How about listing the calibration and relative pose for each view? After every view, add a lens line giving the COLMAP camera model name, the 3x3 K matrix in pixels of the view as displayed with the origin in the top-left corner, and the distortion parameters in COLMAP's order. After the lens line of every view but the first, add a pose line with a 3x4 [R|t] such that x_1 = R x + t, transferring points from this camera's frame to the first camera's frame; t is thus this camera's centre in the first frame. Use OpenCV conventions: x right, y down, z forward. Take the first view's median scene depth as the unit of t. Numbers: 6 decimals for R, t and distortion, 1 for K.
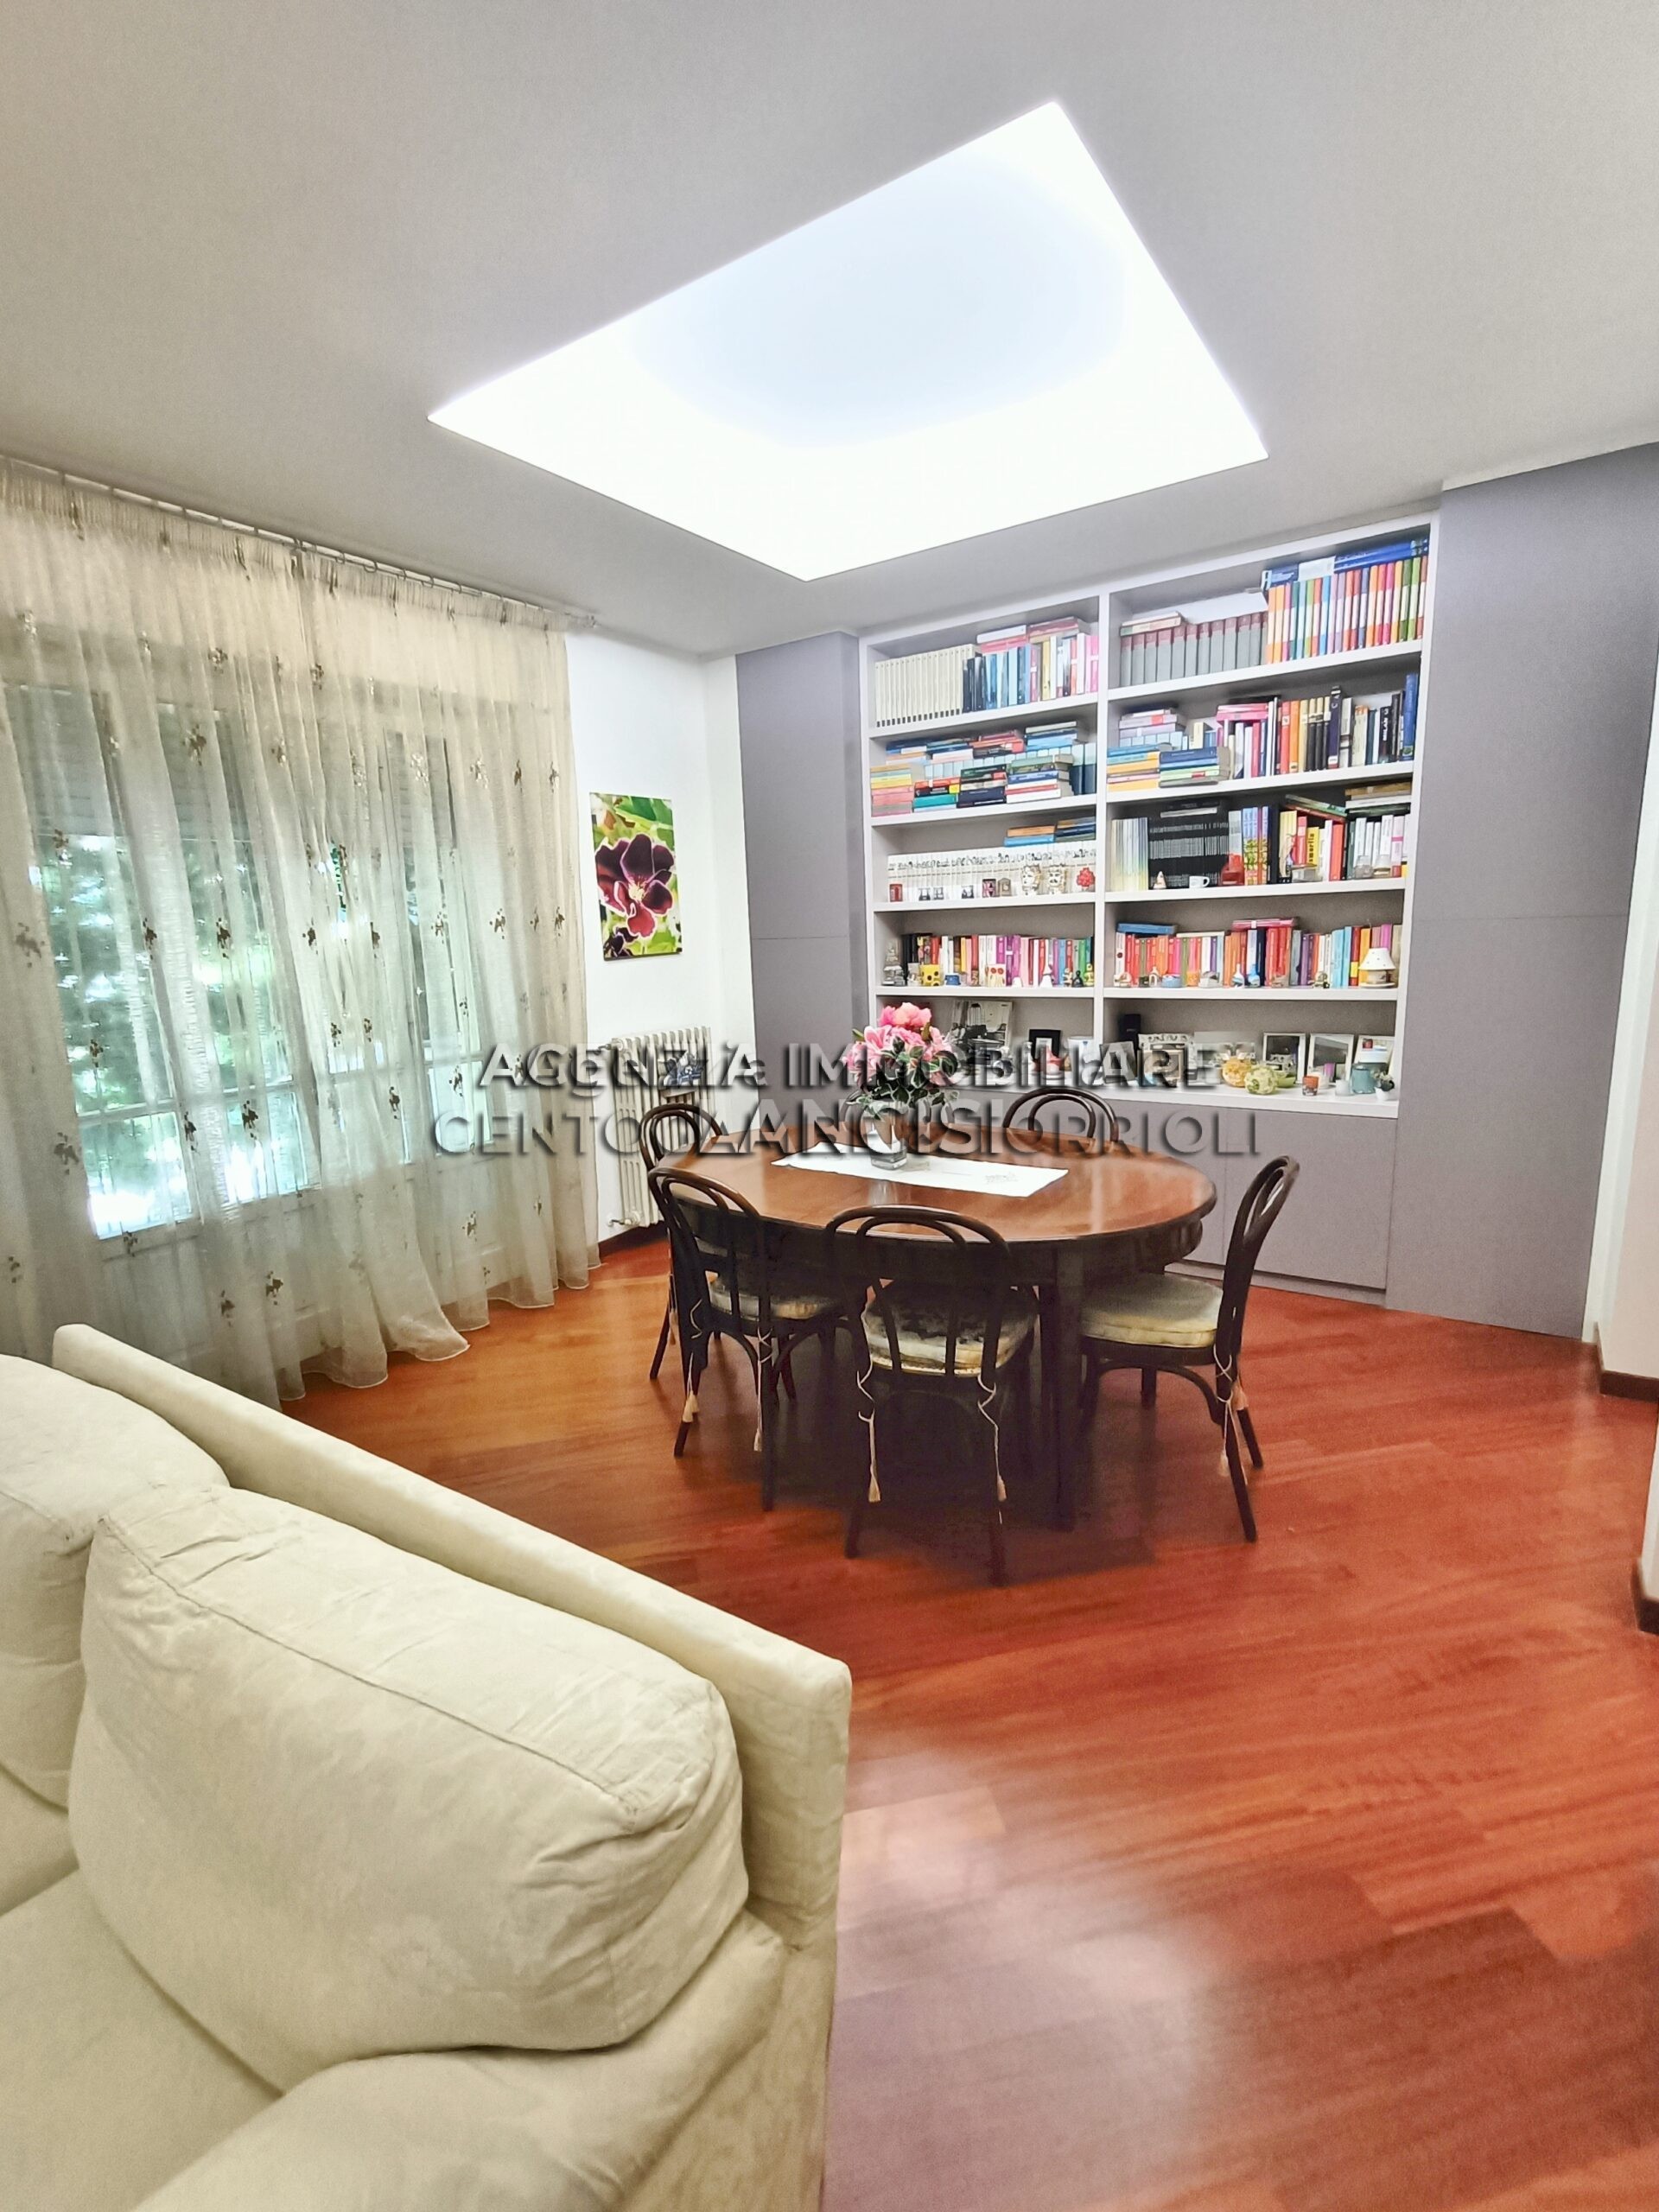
lens RADIAL K [[1008.3, 0, 837.4], [0, 1008.3, 1094.0], [0, 0, 1]] dist [0.006058, 0.000701]
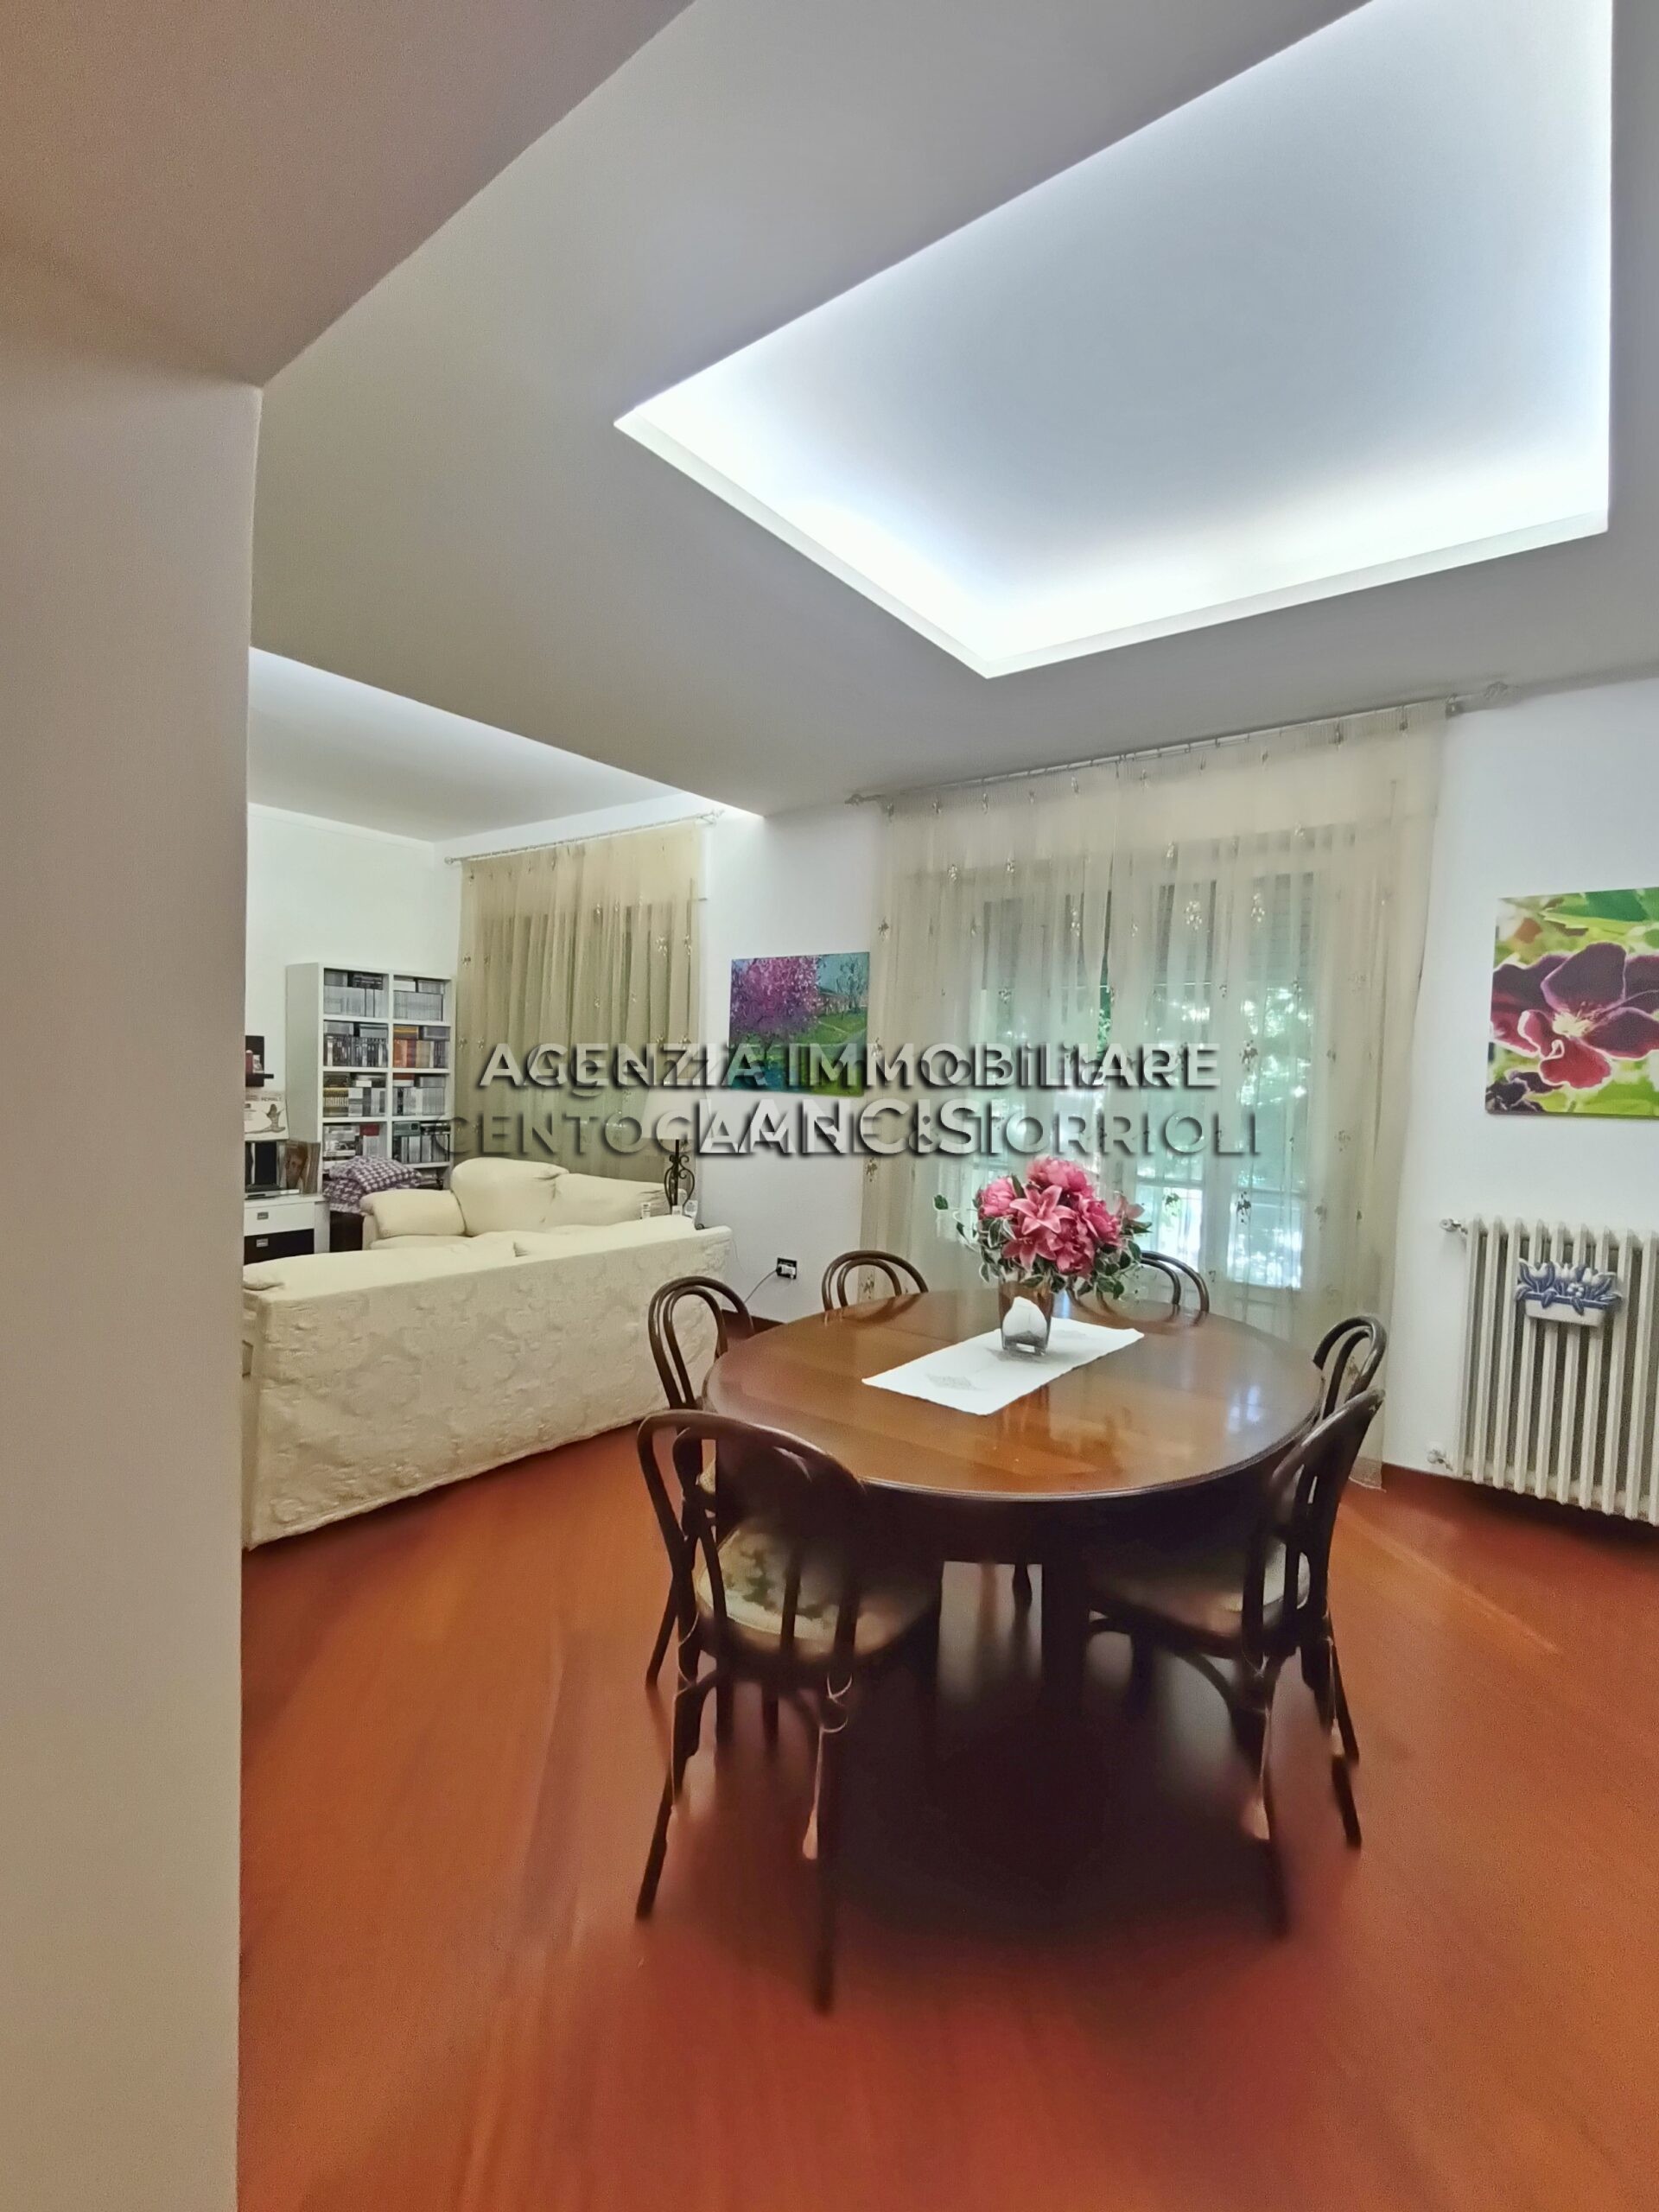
lens RADIAL K [[1008.3, 0, 822.4], [0, 1008.3, 1108.6], [0, 0, 1]] dist [0.006058, 0.000701]
pose [[-0.072326, 0.045509, -0.996342, 0.615292], [-0.226934, 0.972006, 0.060871, -0.076280], [0.971221, 0.230506, -0.059974, 0.618823]]
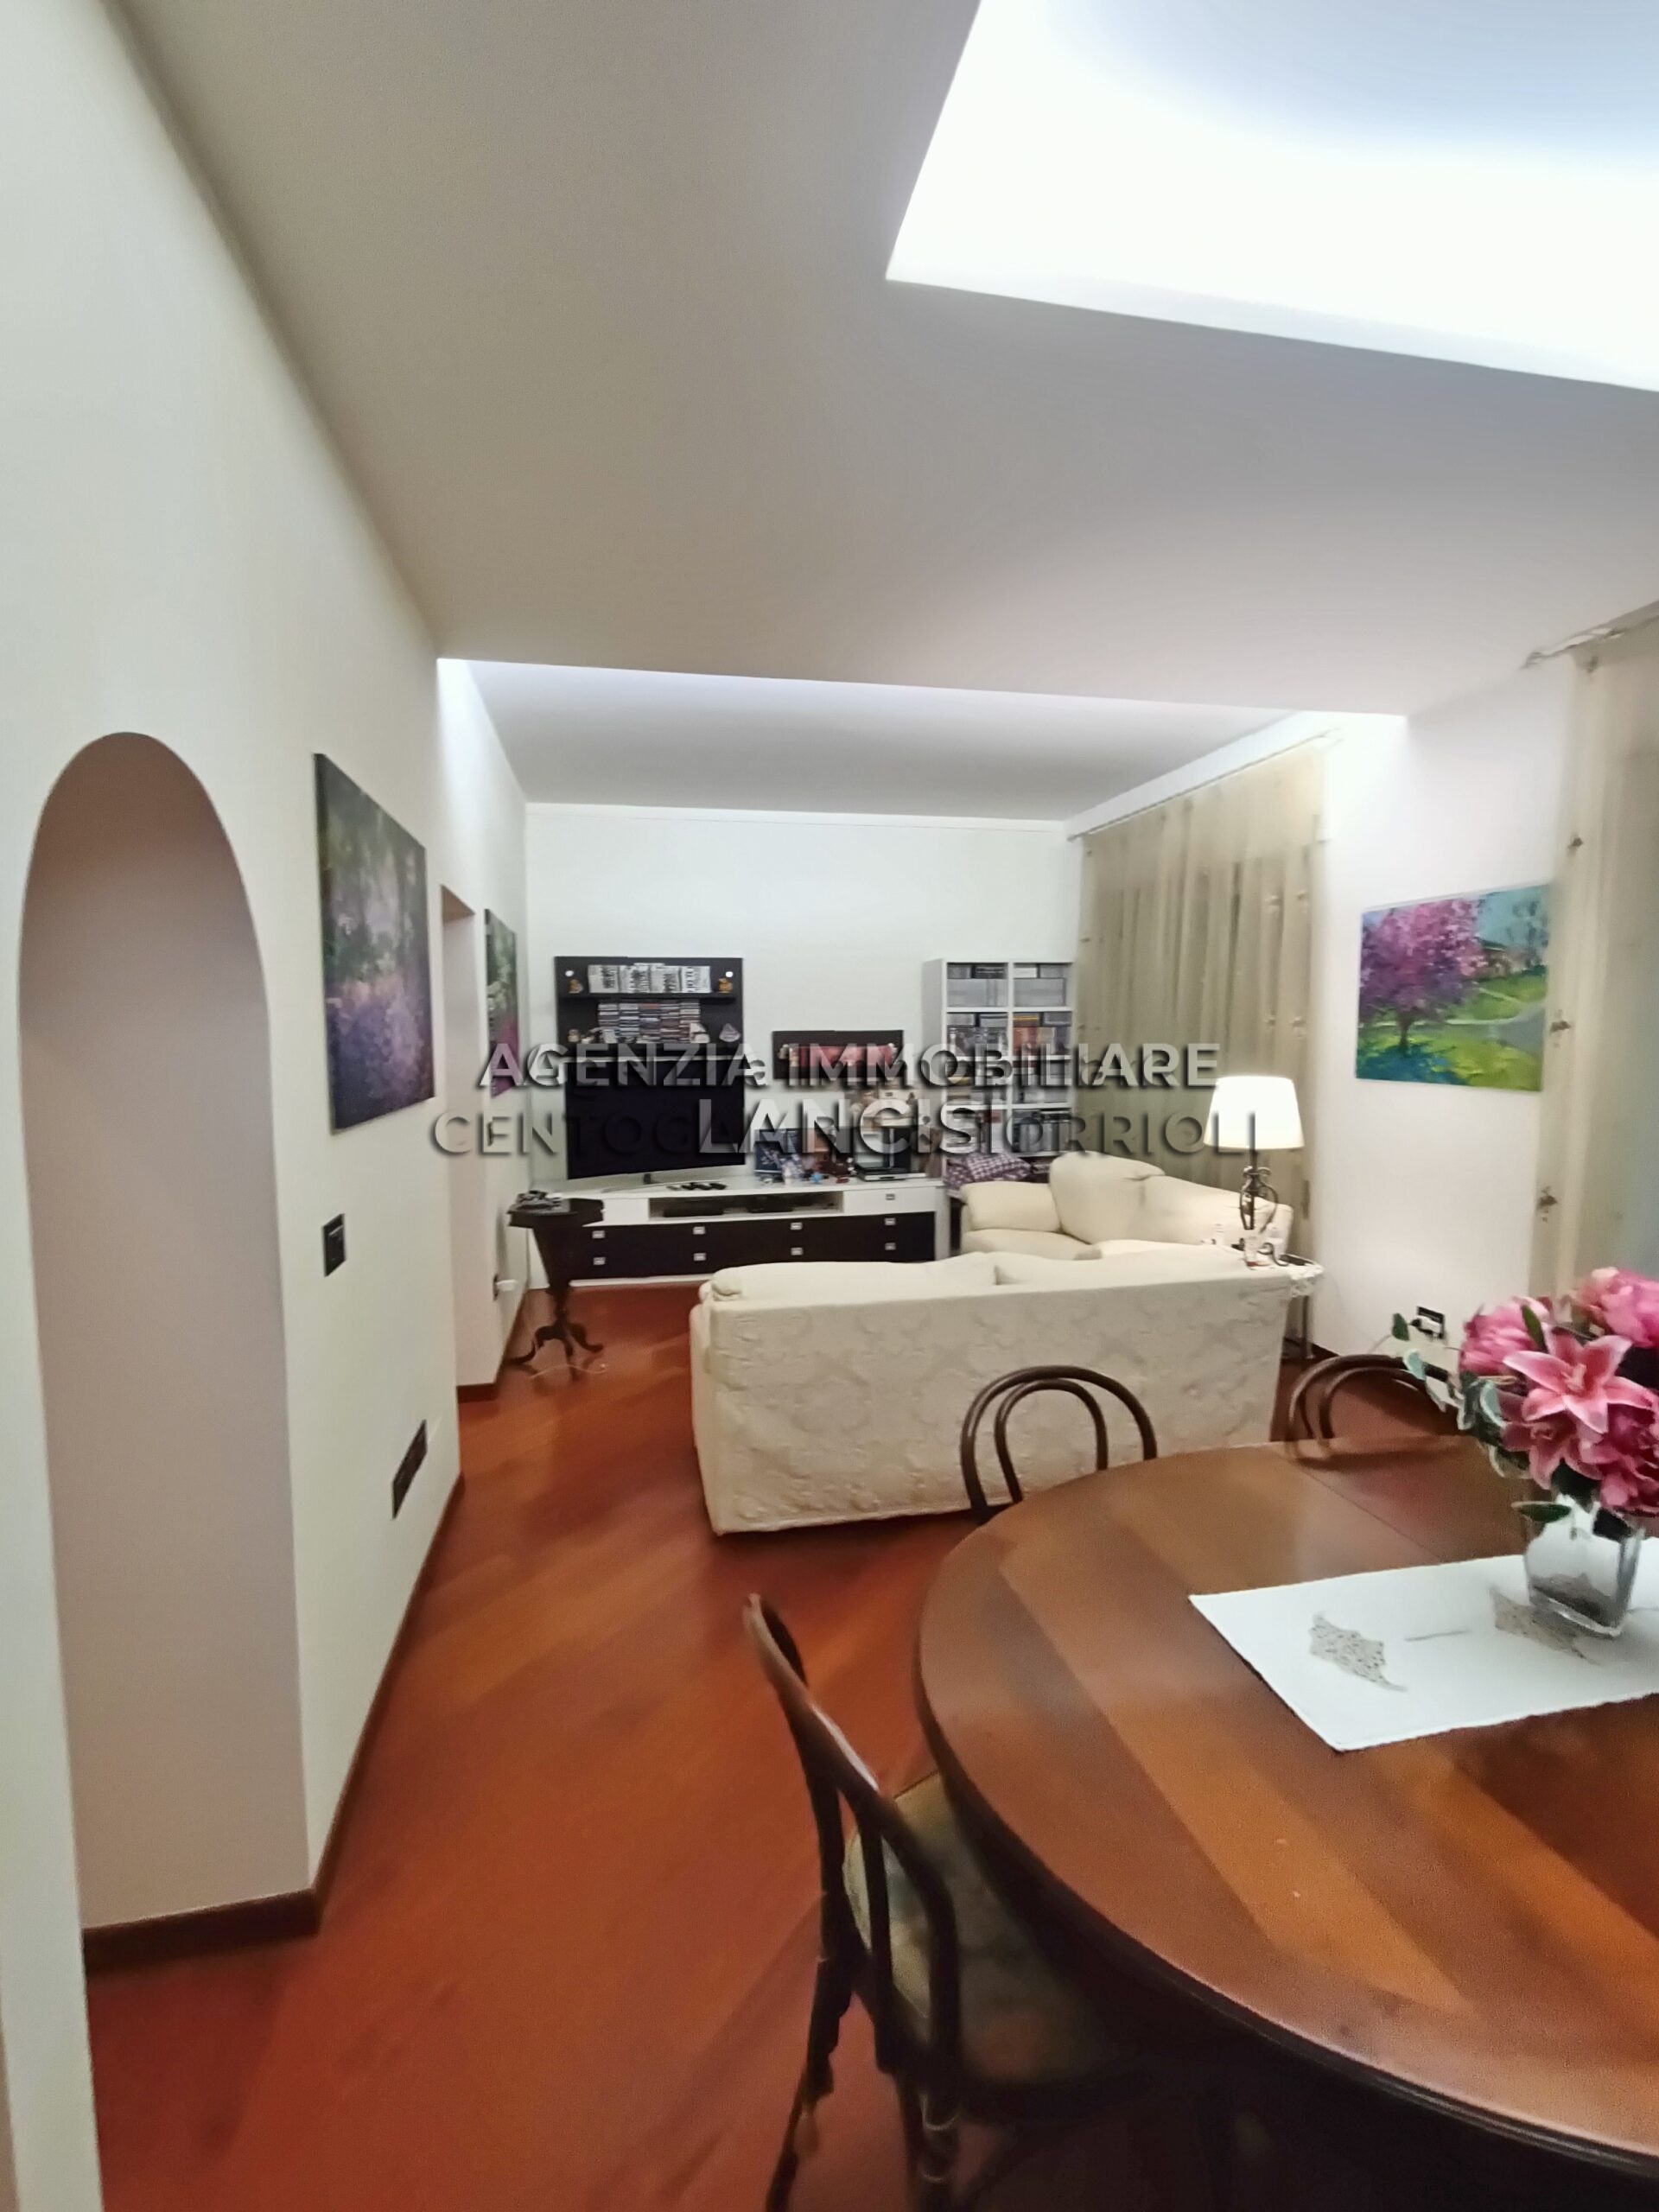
lens RADIAL K [[1008.3, 0, 830.3], [0, 1008.3, 1104.9], [0, 0, 1]] dist [0.006058, 0.000701]
pose [[-0.705491, 0.070293, -0.705225, 0.412343], [-0.125323, 0.967015, 0.221758, -0.131206], [0.697551, 0.244829, -0.673411, 0.742985]]
